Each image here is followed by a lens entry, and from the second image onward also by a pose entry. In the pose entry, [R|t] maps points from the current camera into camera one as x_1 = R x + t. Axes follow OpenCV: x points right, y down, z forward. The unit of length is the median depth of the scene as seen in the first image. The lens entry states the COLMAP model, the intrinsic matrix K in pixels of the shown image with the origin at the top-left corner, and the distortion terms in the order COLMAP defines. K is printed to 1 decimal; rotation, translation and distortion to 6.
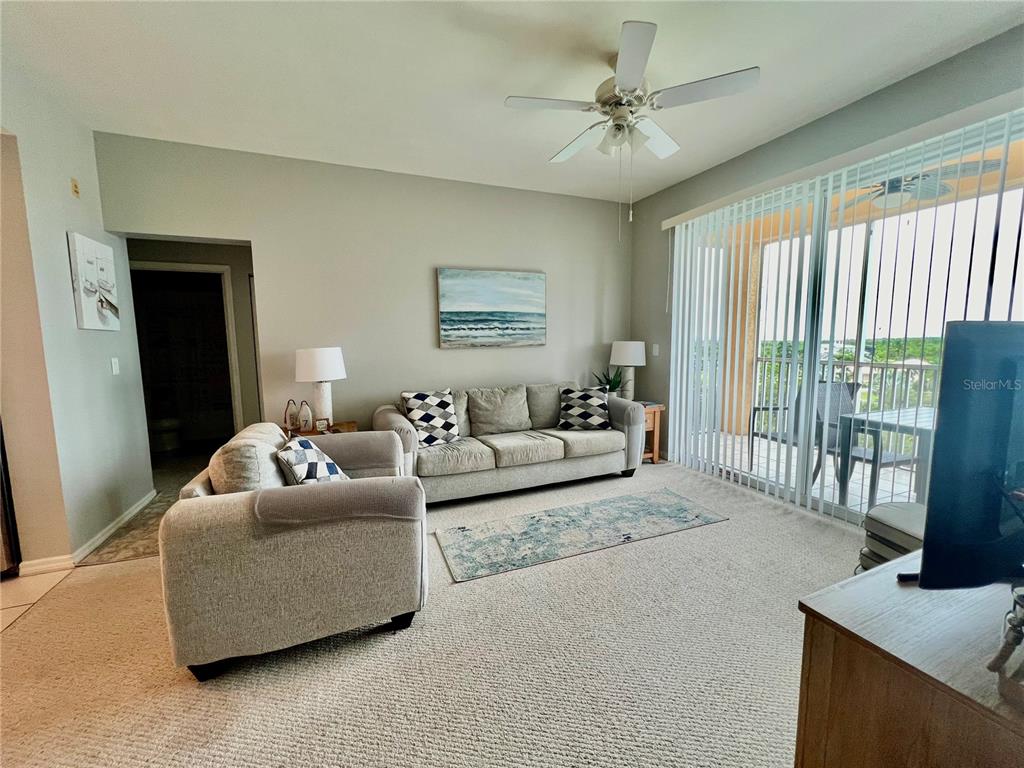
lens RADIAL K [[410.2, 0, 512.0], [0, 410.2, 384.0], [0, 0, 1]] dist [0.000633, -0.000043]
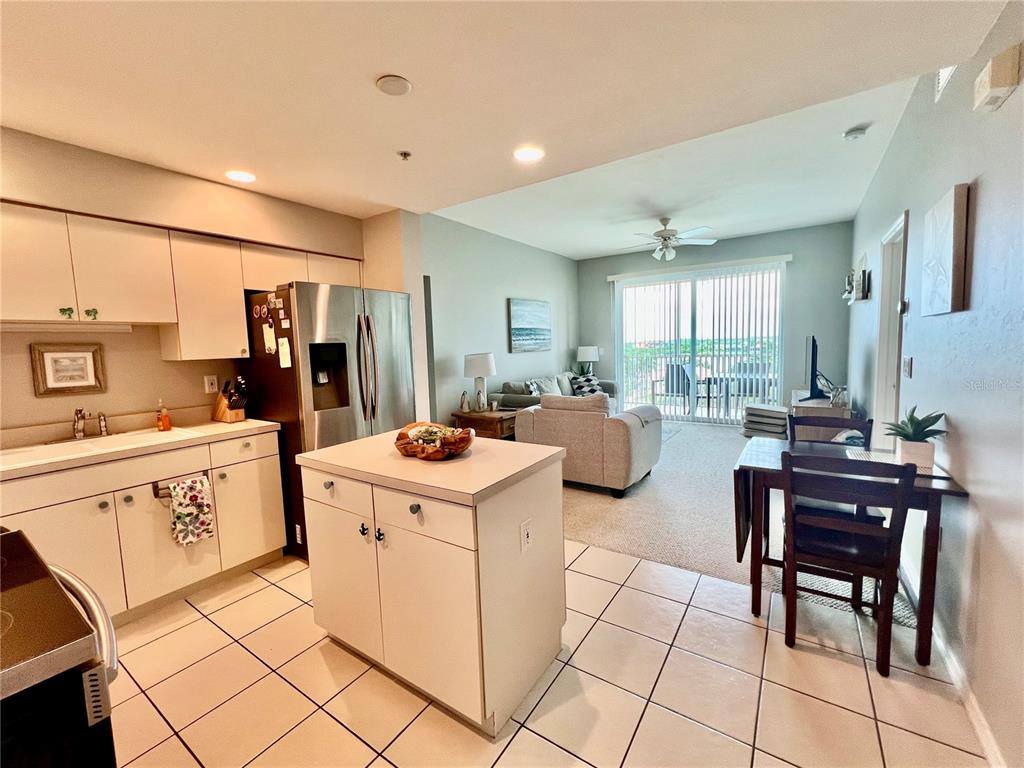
lens RADIAL K [[422.4, 0, 512.0], [0, 422.4, 384.0], [0, 0, 1]] dist [-0.002210, -0.000133]
pose [[0.836001, -0.065599, 0.544792, -0.983716], [0.080084, 0.996784, -0.002867, 0.026261], [-0.542852, 0.046026, 0.838566, -0.251175]]
